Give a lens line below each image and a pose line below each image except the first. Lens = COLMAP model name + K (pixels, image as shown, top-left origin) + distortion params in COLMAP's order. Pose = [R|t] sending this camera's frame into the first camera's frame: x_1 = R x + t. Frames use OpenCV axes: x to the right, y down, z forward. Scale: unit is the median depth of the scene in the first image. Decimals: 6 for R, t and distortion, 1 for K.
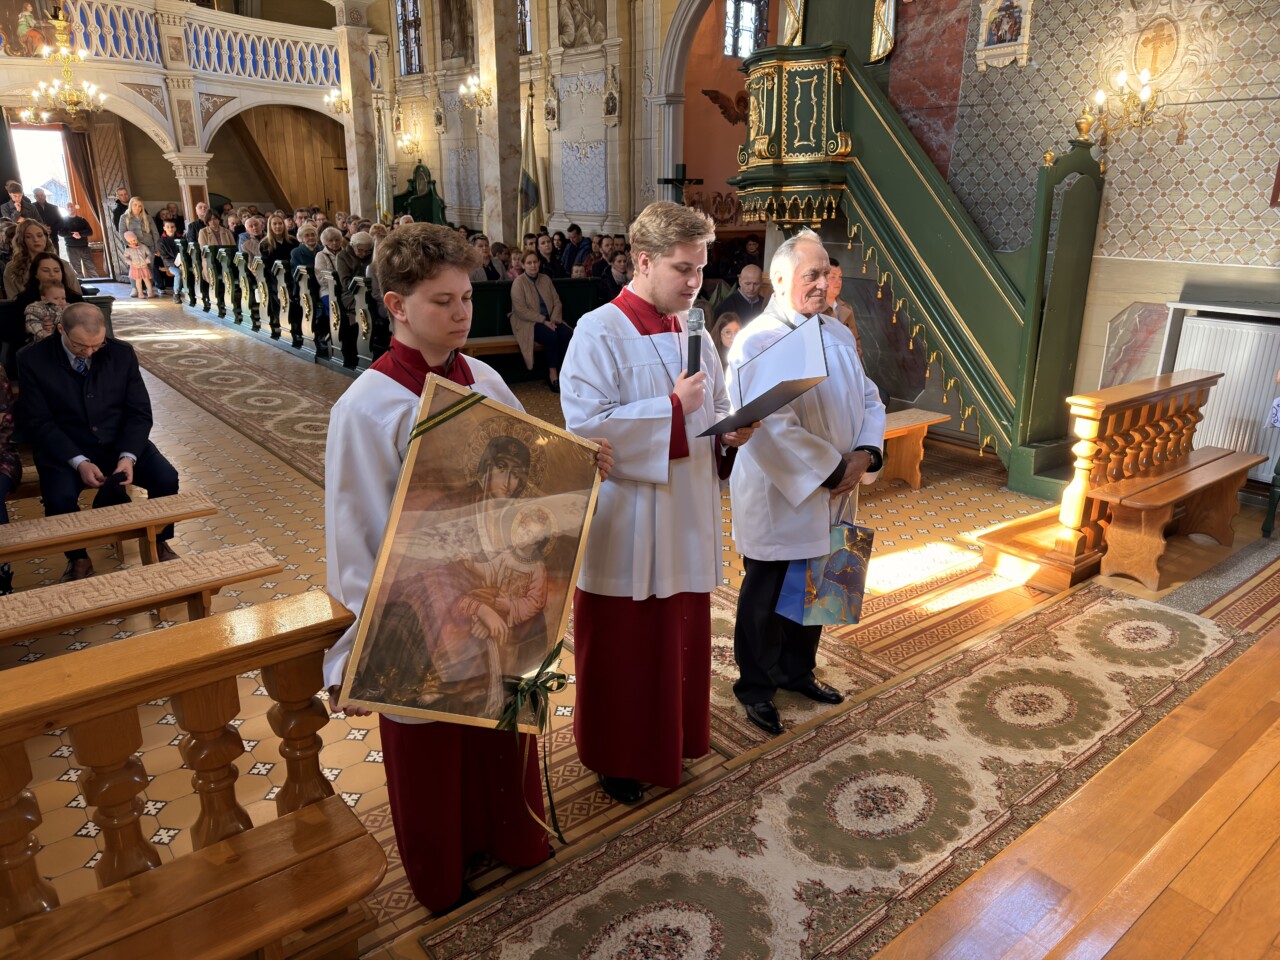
lens RADIAL K [[912.1, 0, 641.9], [0, 912.1, 483.2], [0, 0, 1]] dist [0.022657, -0.019725]
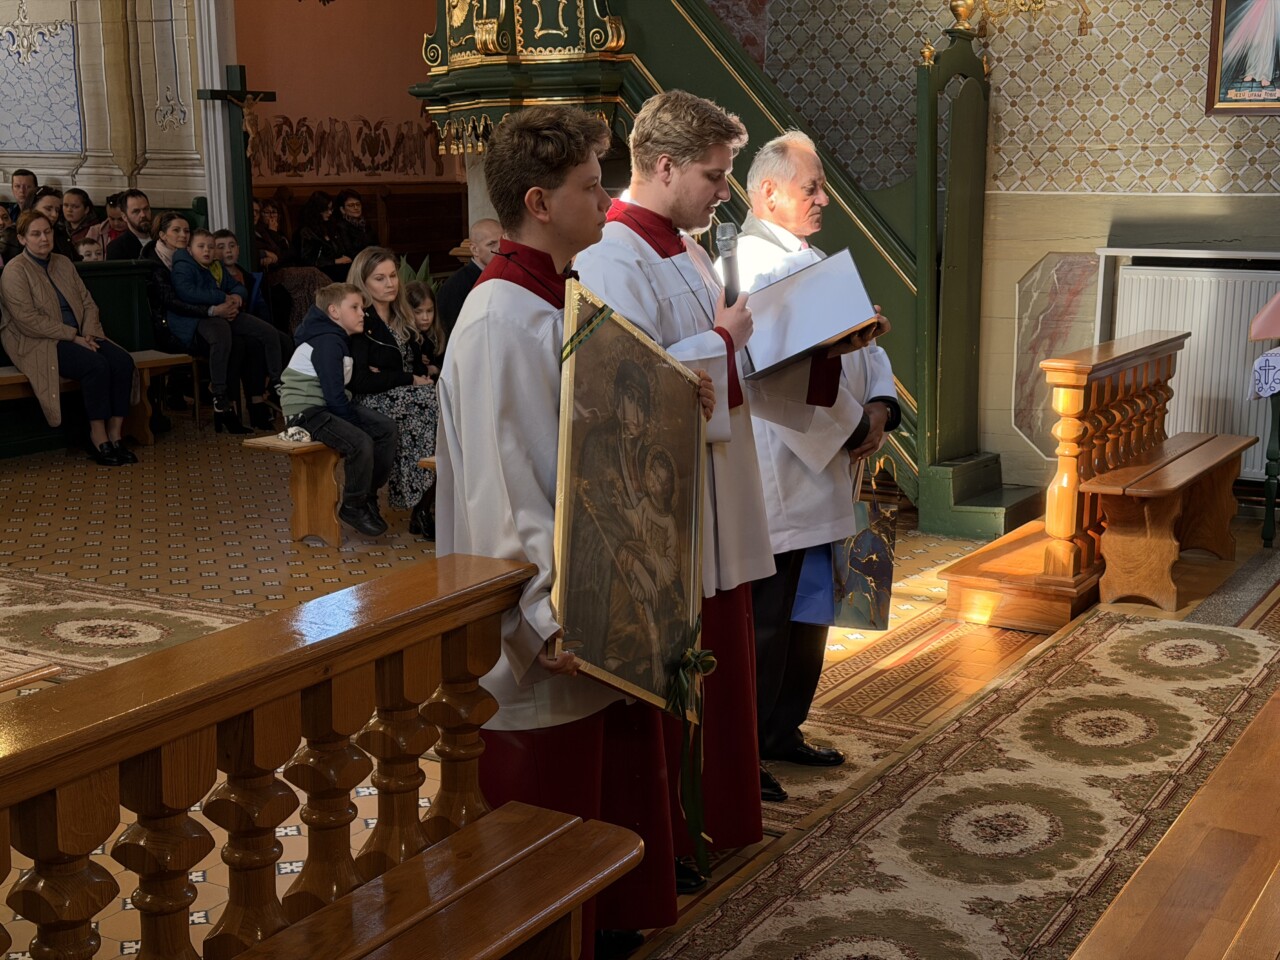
lens RADIAL K [[1822.1, 0, 642.9], [0, 1822.1, 488.6], [0, 0, 1]] dist [0.147817, 0.000000]
pose [[0.934439, -0.076213, 0.347873, -0.295964], [0.115956, 0.988714, -0.094863, 0.091249], [-0.336717, 0.128982, 0.932730, -0.222290]]
